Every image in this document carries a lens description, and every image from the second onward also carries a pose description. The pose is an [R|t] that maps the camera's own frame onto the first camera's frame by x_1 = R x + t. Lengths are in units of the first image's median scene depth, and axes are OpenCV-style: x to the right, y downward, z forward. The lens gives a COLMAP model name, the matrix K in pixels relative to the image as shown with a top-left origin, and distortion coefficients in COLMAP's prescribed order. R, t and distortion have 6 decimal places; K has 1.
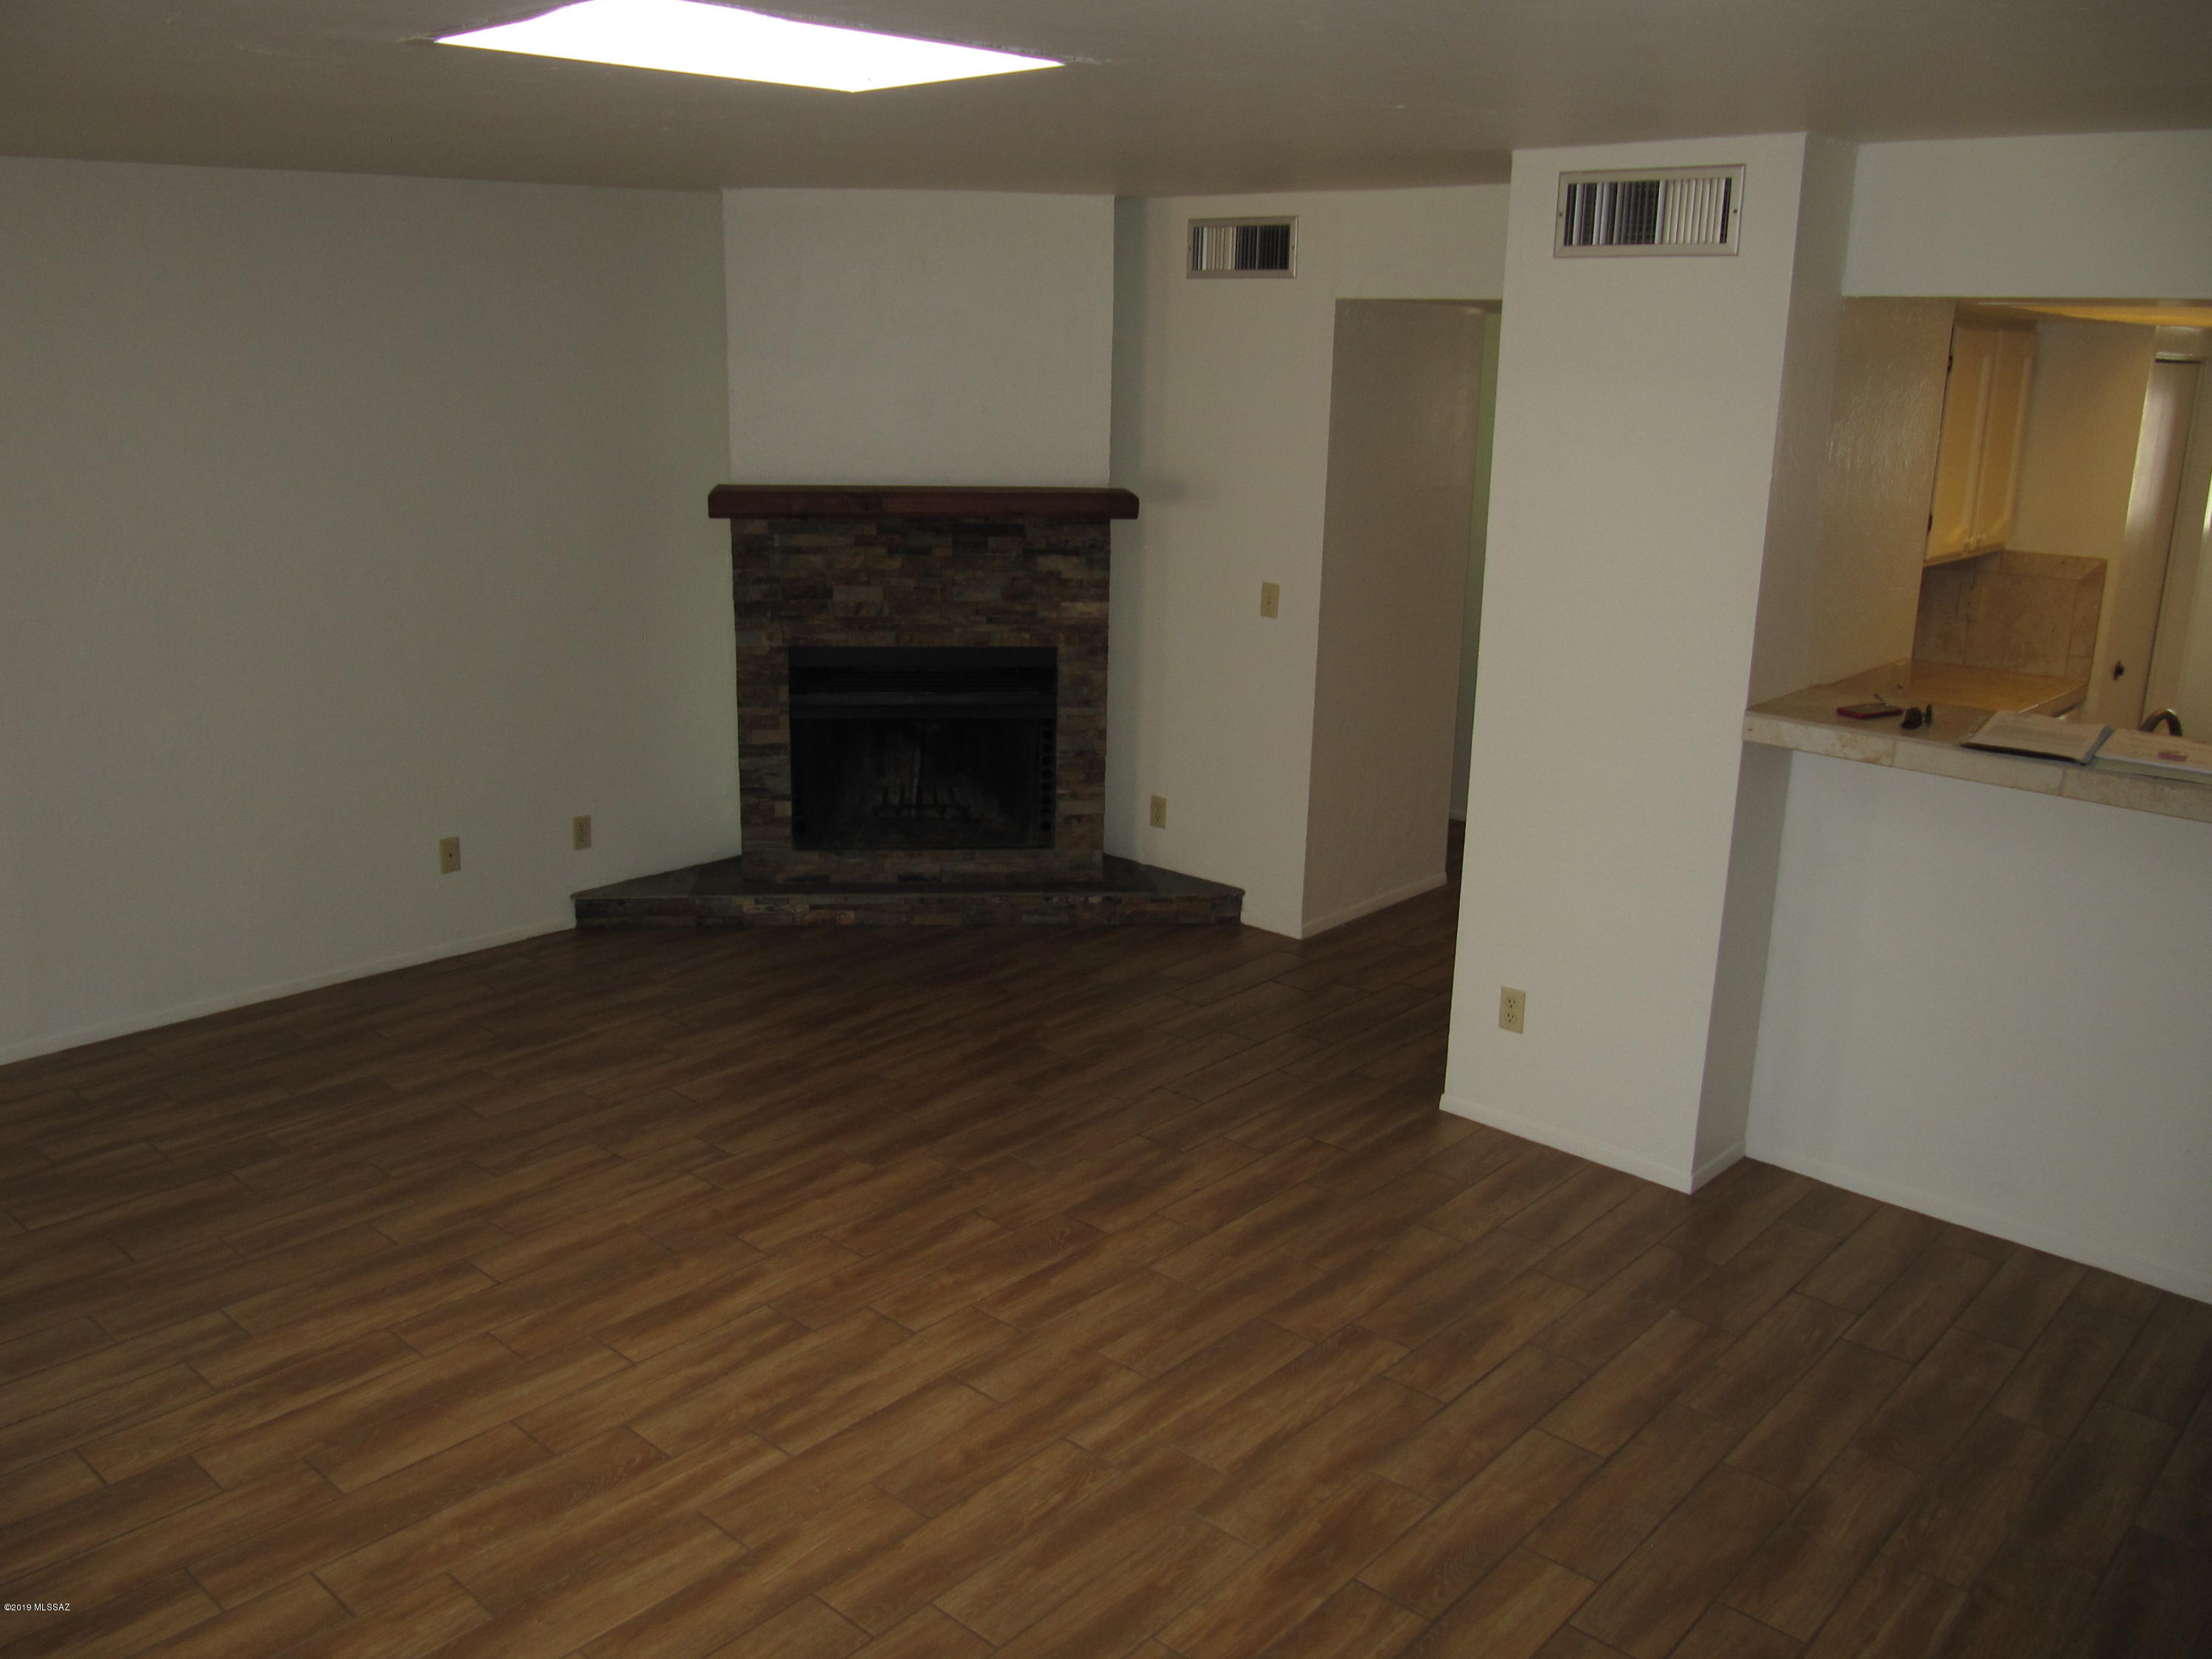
lens RADIAL K [[1825.4, 0, 1072.9], [0, 1825.4, 803.9], [0, 0, 1]] dist [-0.065769, 0.046505]
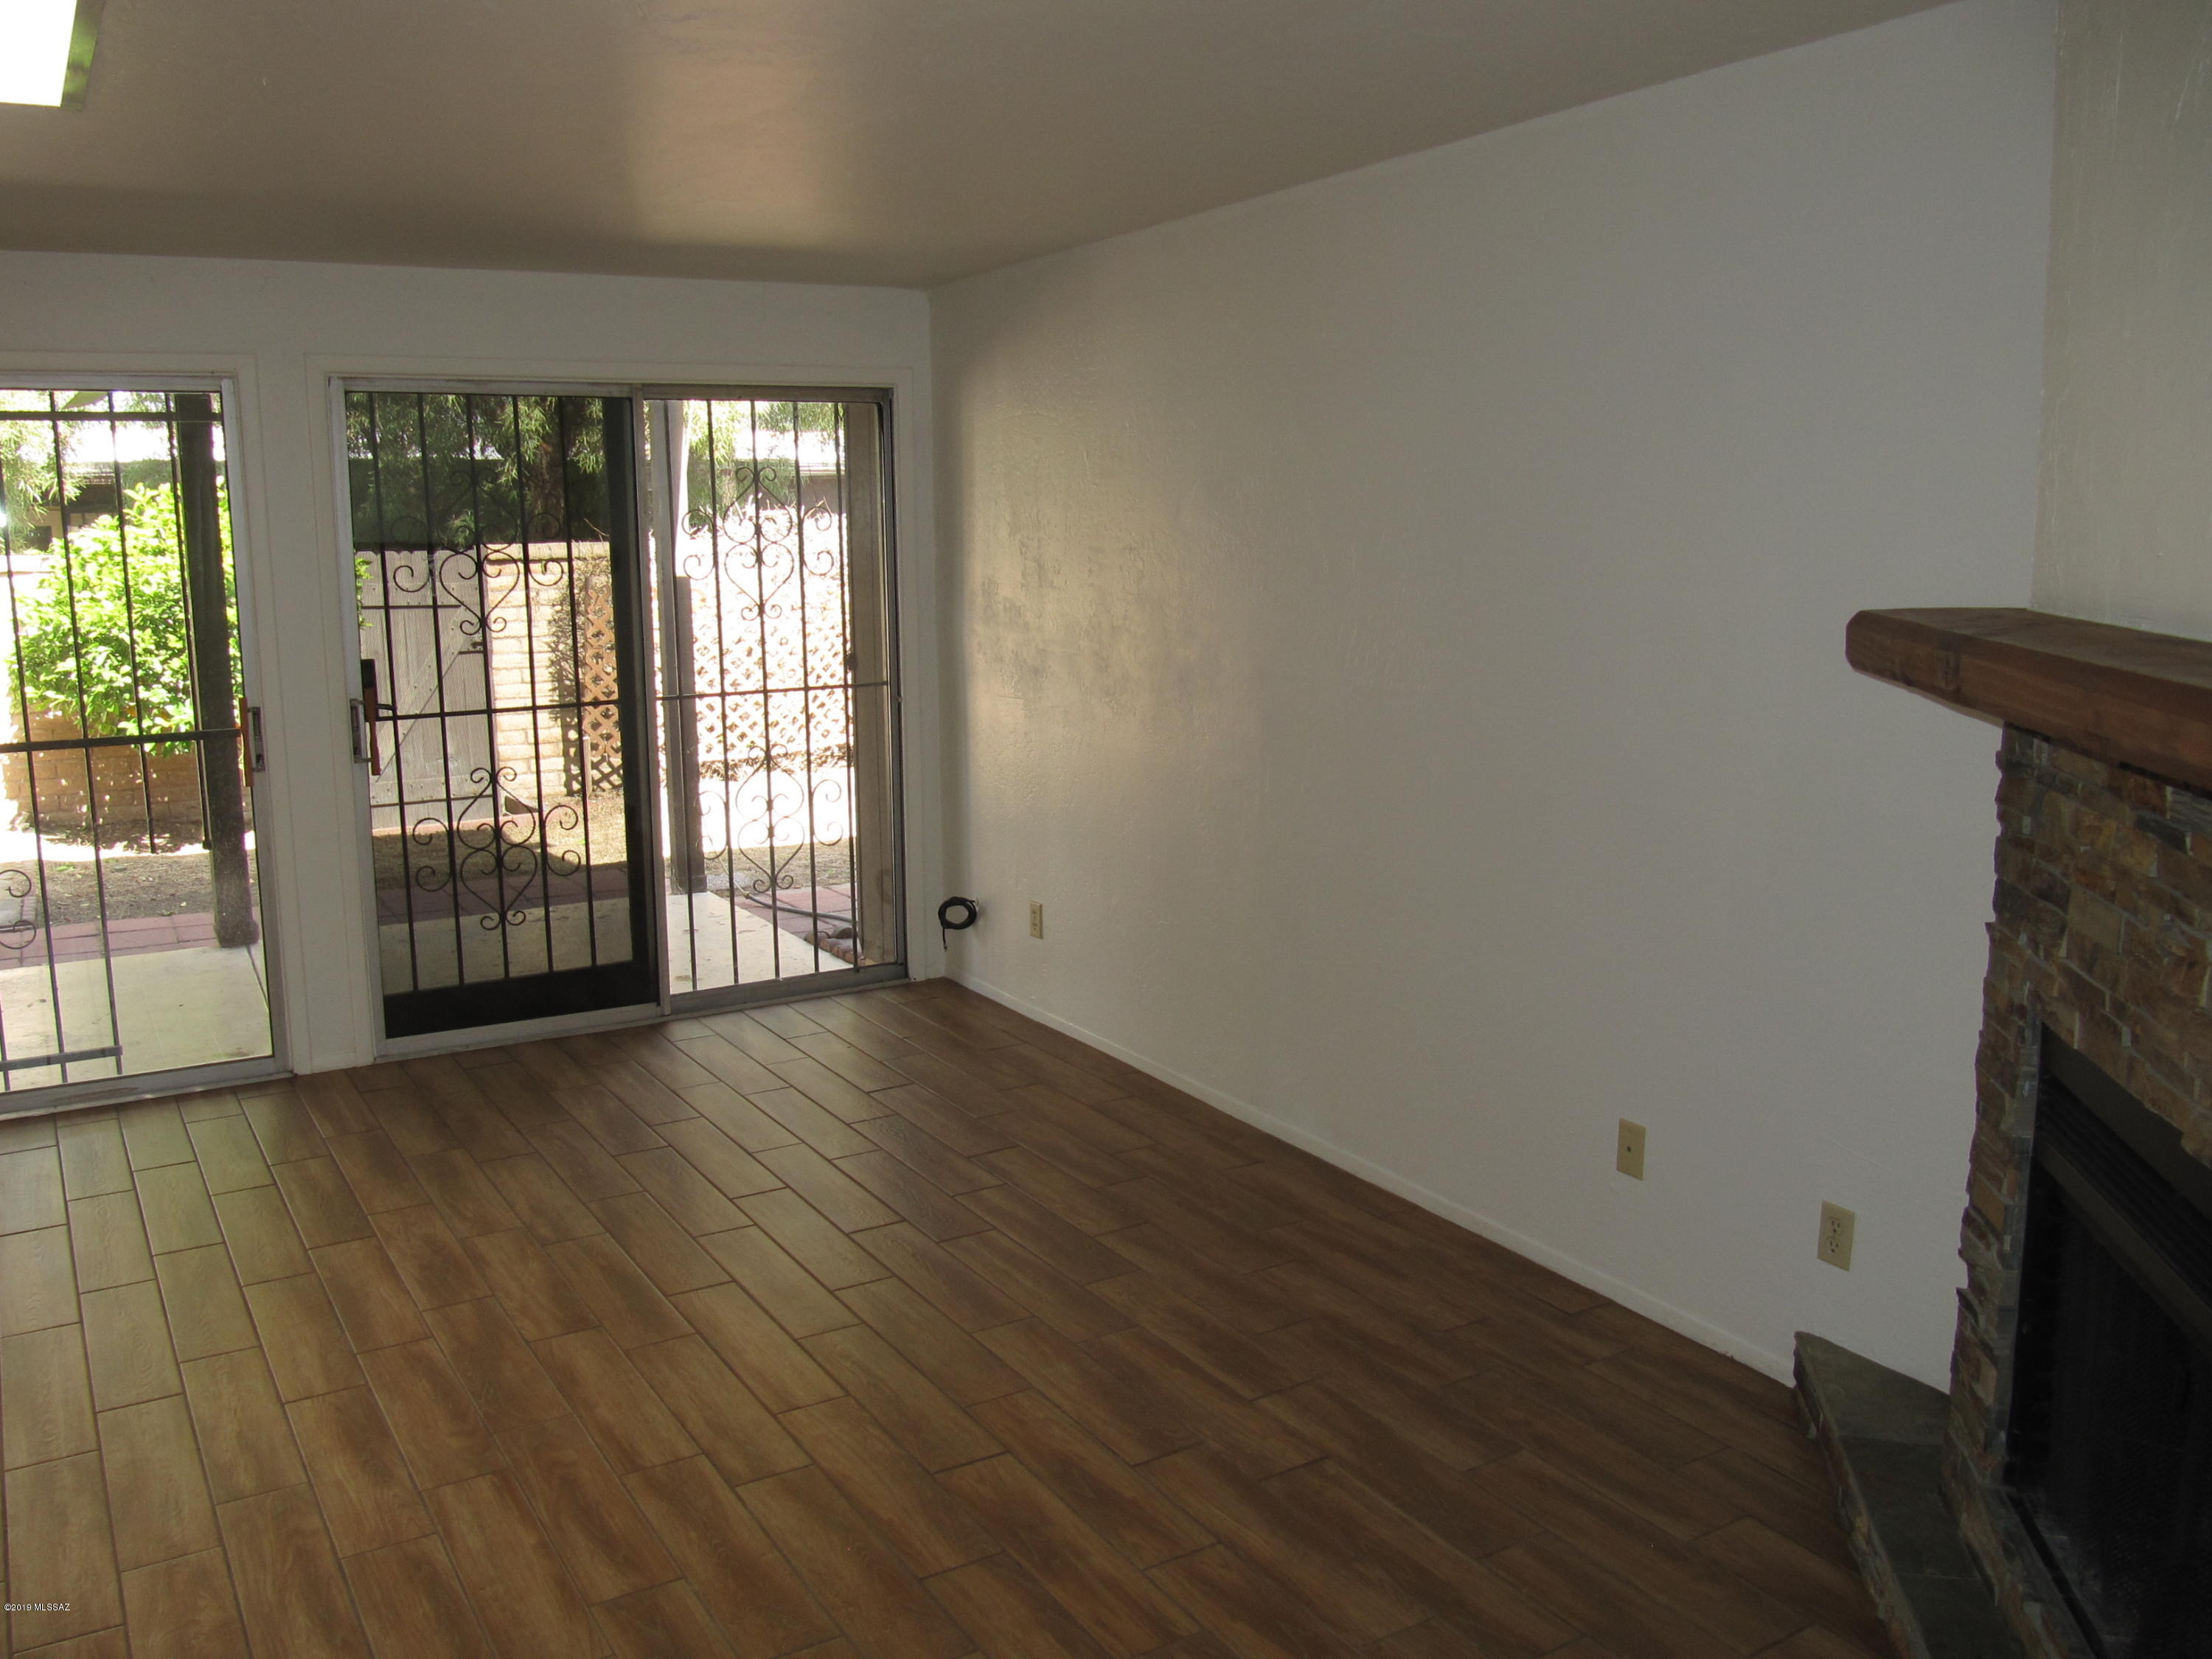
lens RADIAL K [[1825.4, 0, 1072.9], [0, 1825.4, 803.9], [0, 0, 1]] dist [-0.065769, 0.046505]
pose [[-0.293779, 0.139575, -0.945628, 0.395423], [-0.227138, 0.950753, 0.210896, -0.233172], [0.928495, 0.276745, -0.247609, 1.232997]]
